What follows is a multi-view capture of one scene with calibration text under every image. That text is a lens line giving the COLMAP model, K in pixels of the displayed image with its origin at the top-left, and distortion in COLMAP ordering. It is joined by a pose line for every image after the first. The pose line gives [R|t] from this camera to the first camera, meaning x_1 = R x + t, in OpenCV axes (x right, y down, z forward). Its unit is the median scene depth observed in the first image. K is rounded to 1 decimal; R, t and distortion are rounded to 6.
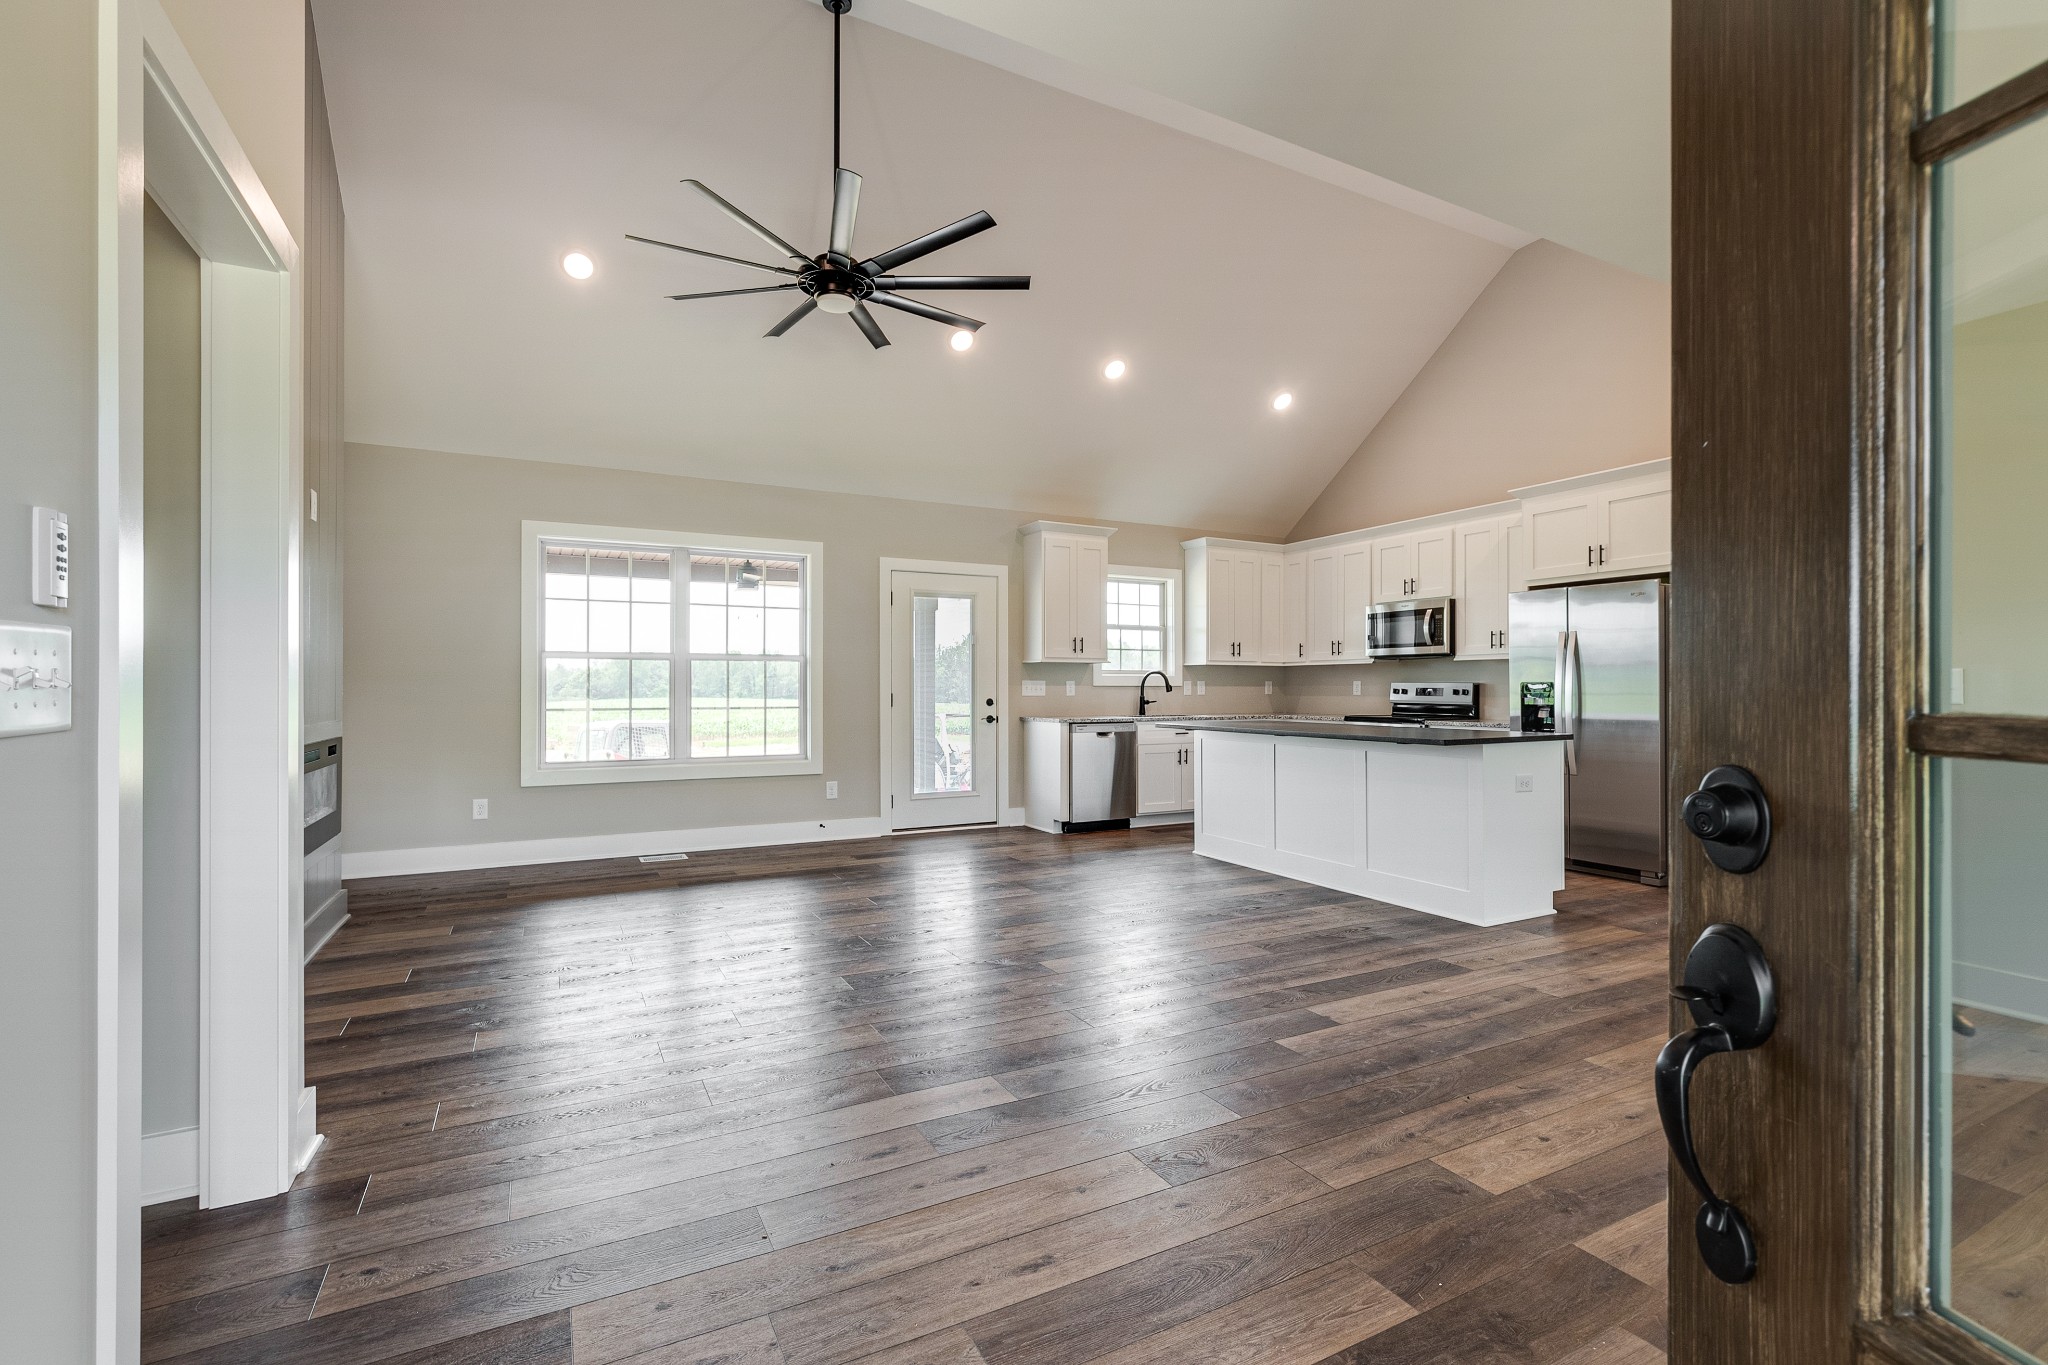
lens RADIAL K [[913.4, 0, 1017.8], [0, 913.4, 682.6], [0, 0, 1]] dist [-0.010058, 0.003682]
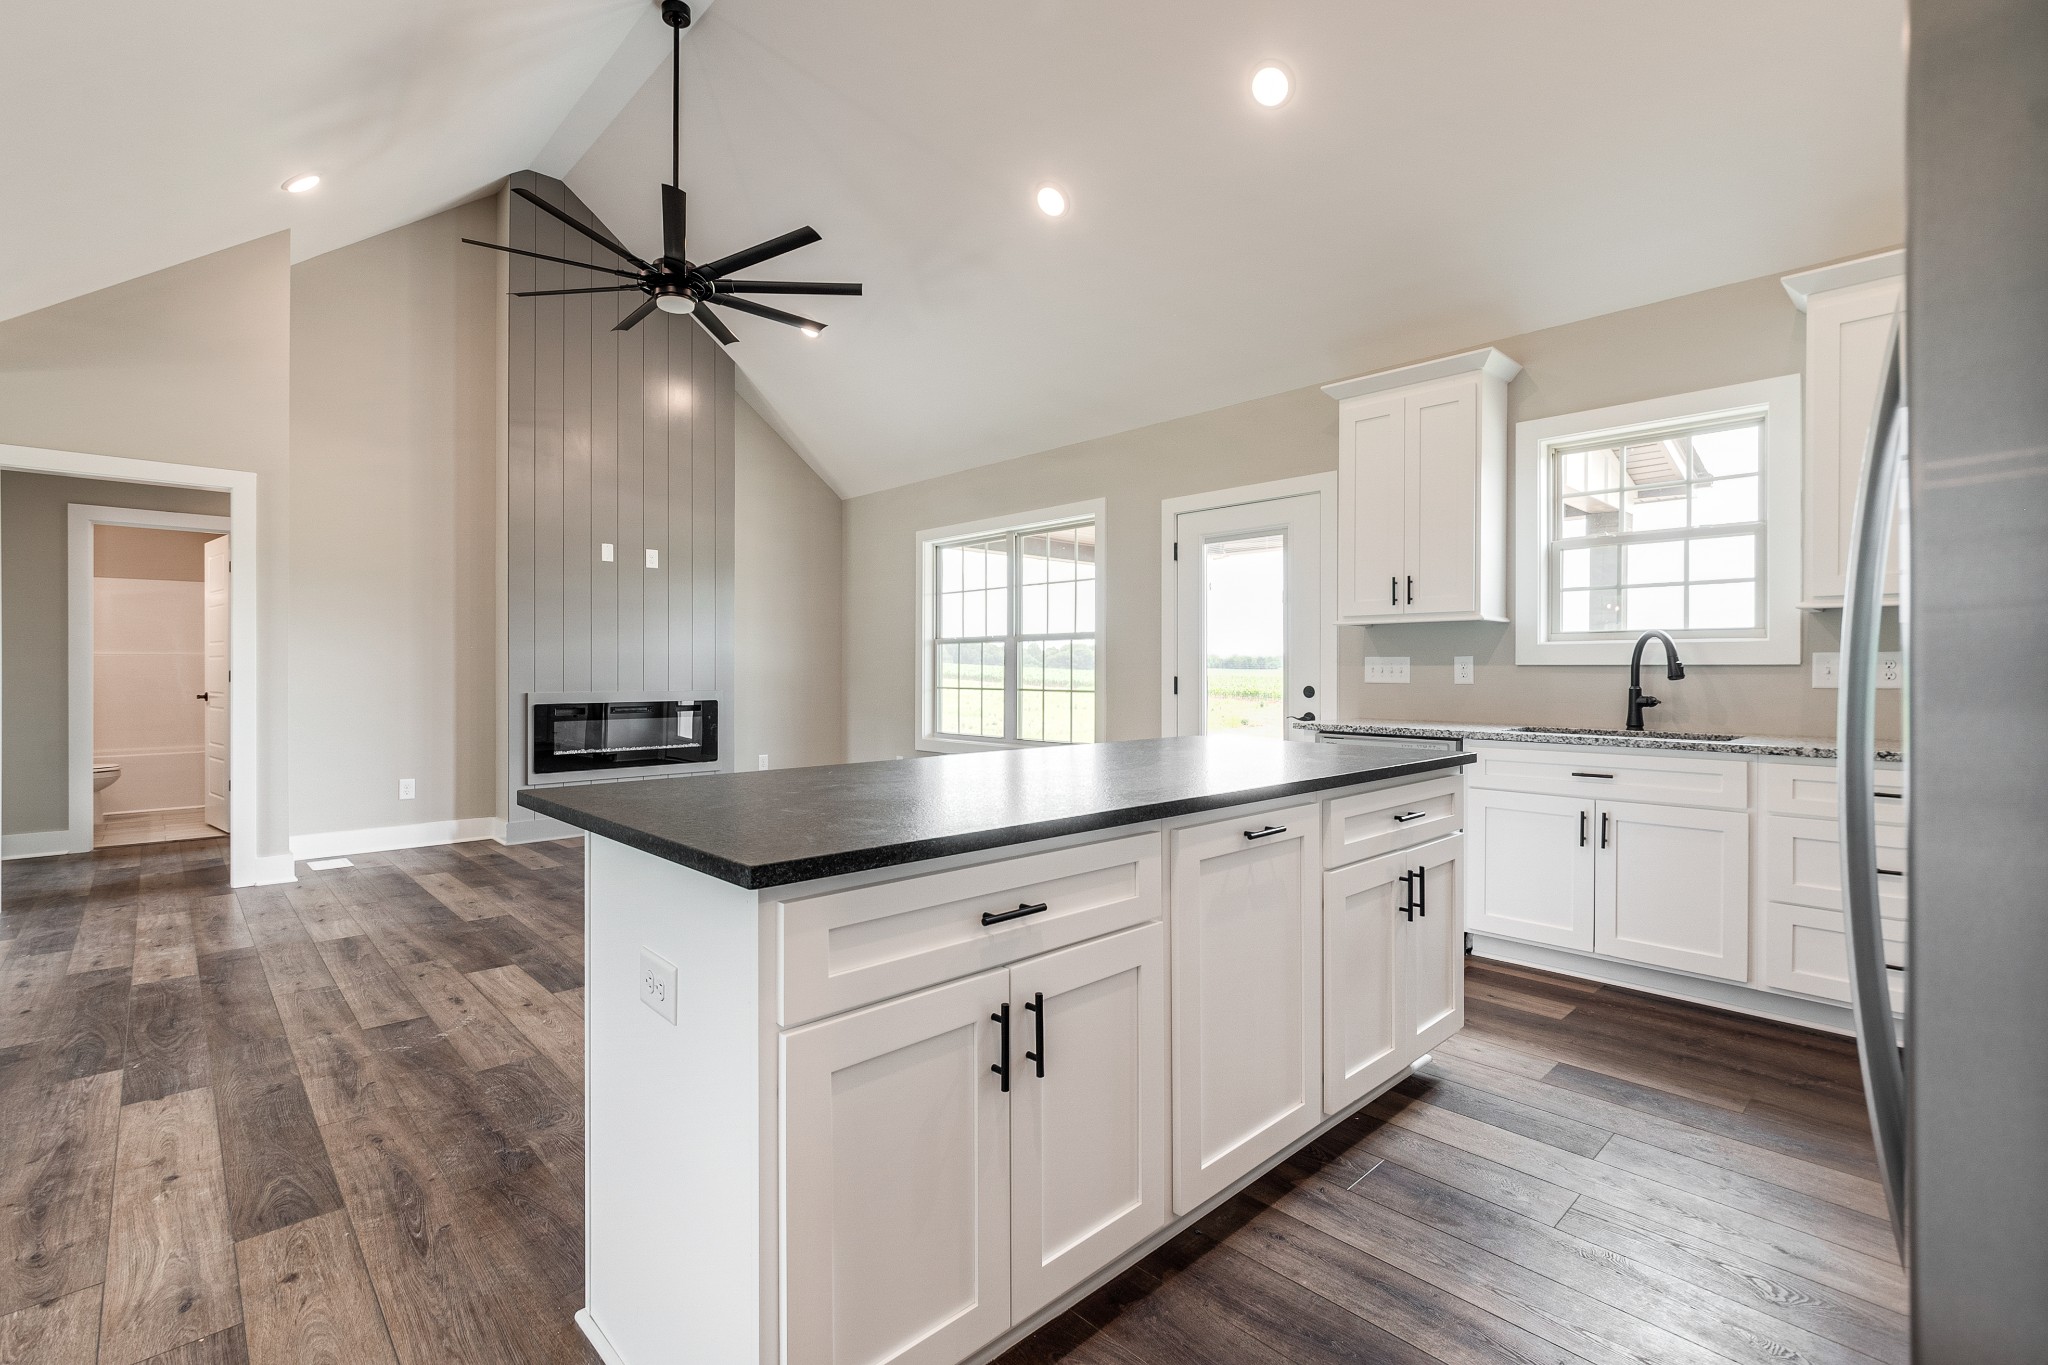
lens RADIAL K [[913.4, 0, 1003.9], [0, 913.4, 679.8], [0, 0, 1]] dist [-0.010058, 0.003682]
pose [[0.263044, 0.011221, -0.964719, 0.846817], [0.005946, 0.999895, 0.013252, 0.005370], [0.964766, -0.009222, 0.262949, 0.999944]]
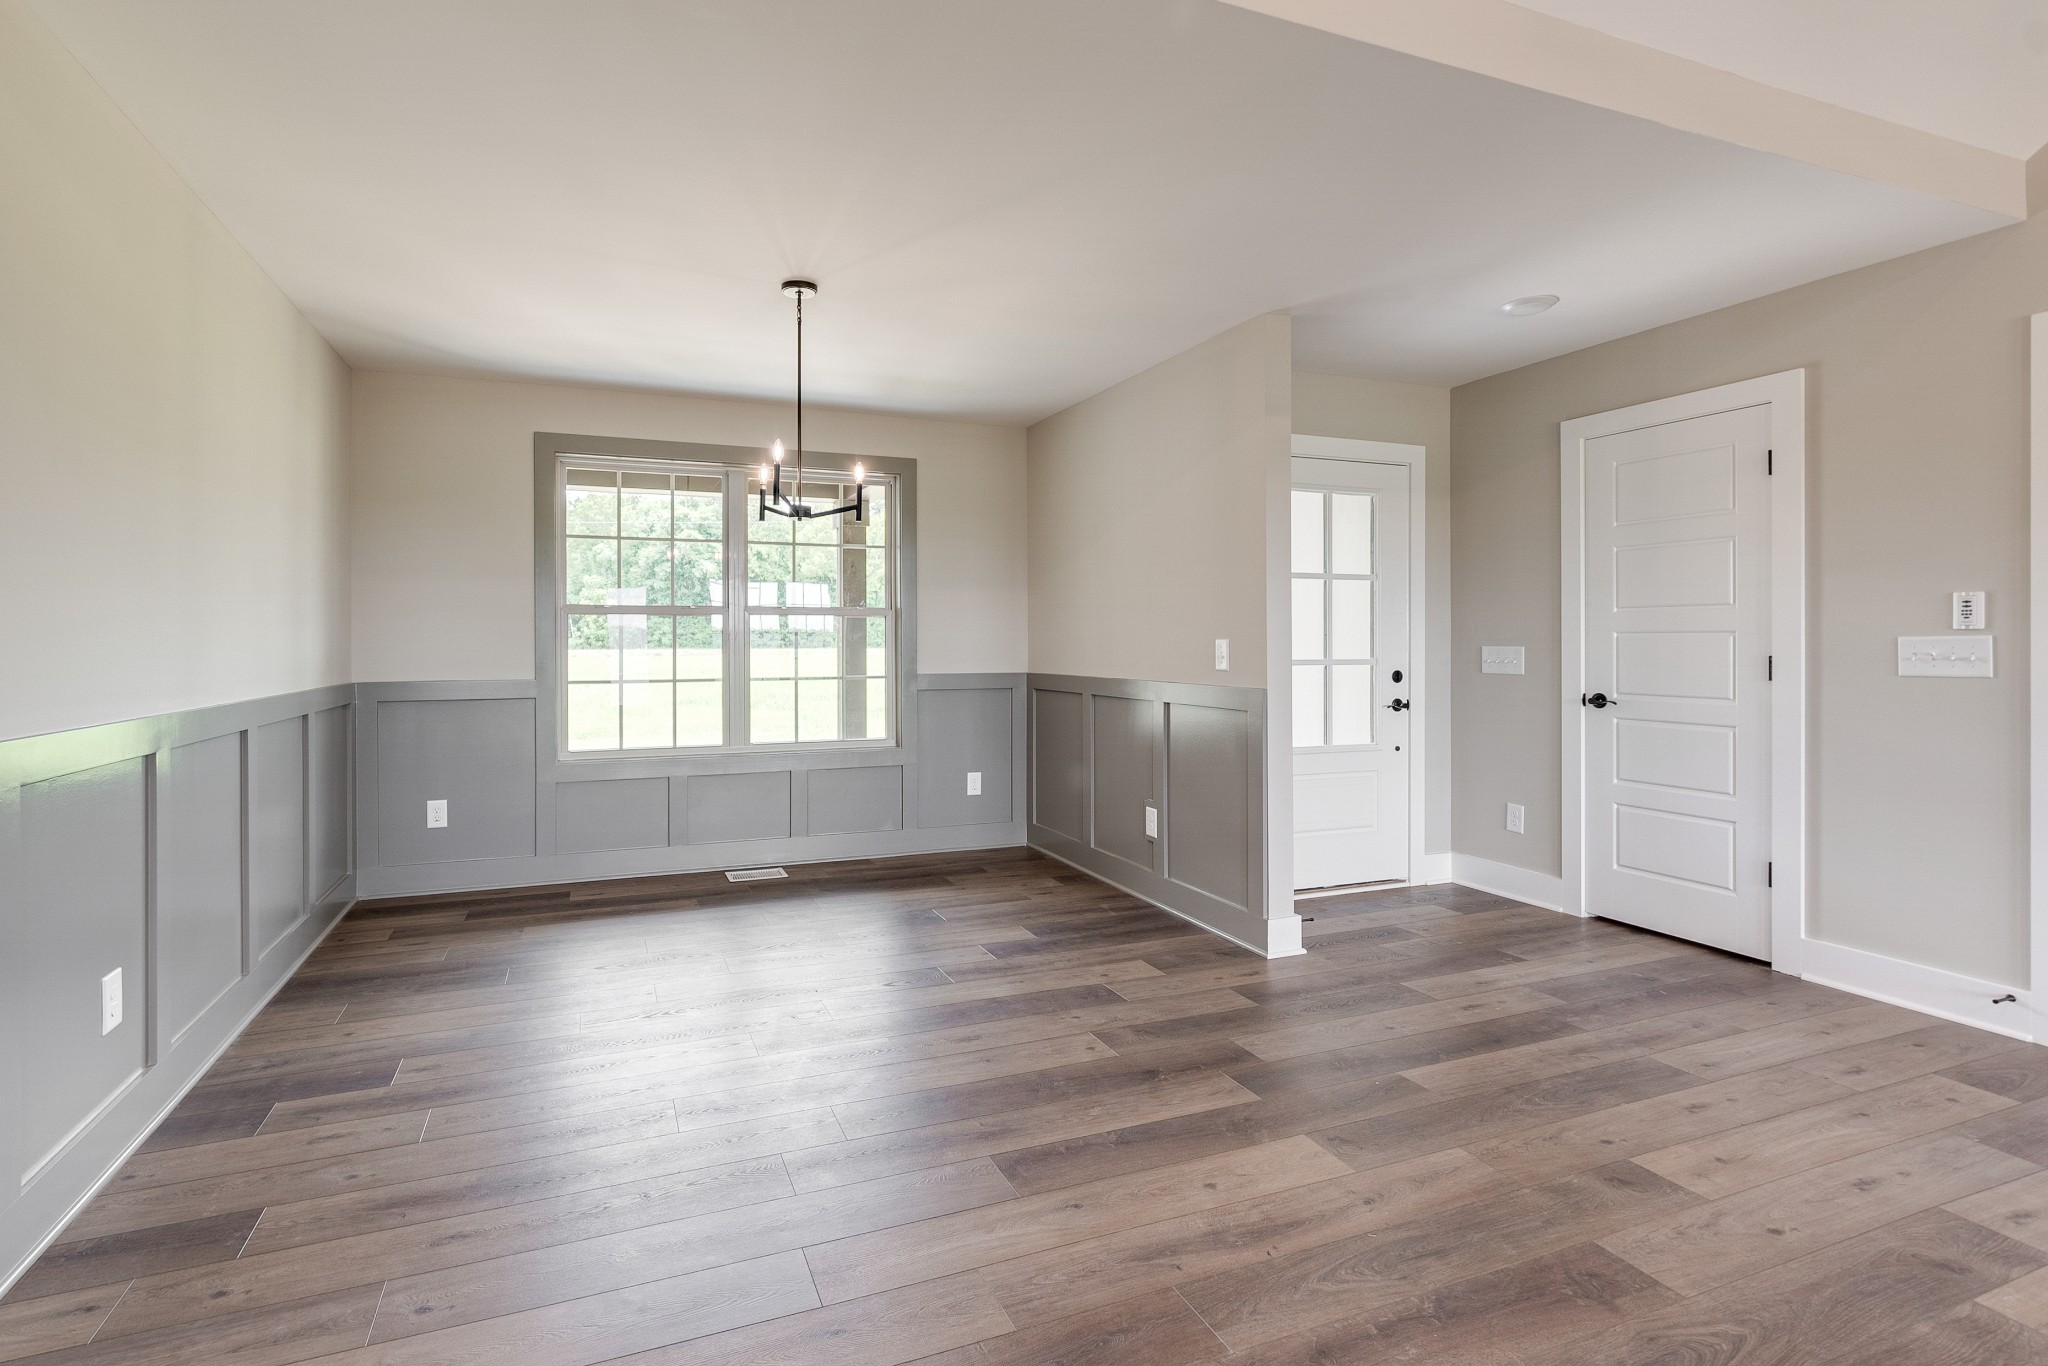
lens RADIAL K [[965.4, 0, 957.0], [0, 965.4, 651.1], [0, 0, 1]] dist [-0.003639, 0.001057]
pose [[-0.993081, 0.000840, 0.117428, 0.348001], [0.001135, 0.999996, 0.002451, -0.007555], [-0.117426, 0.002567, -0.993078, 0.952597]]
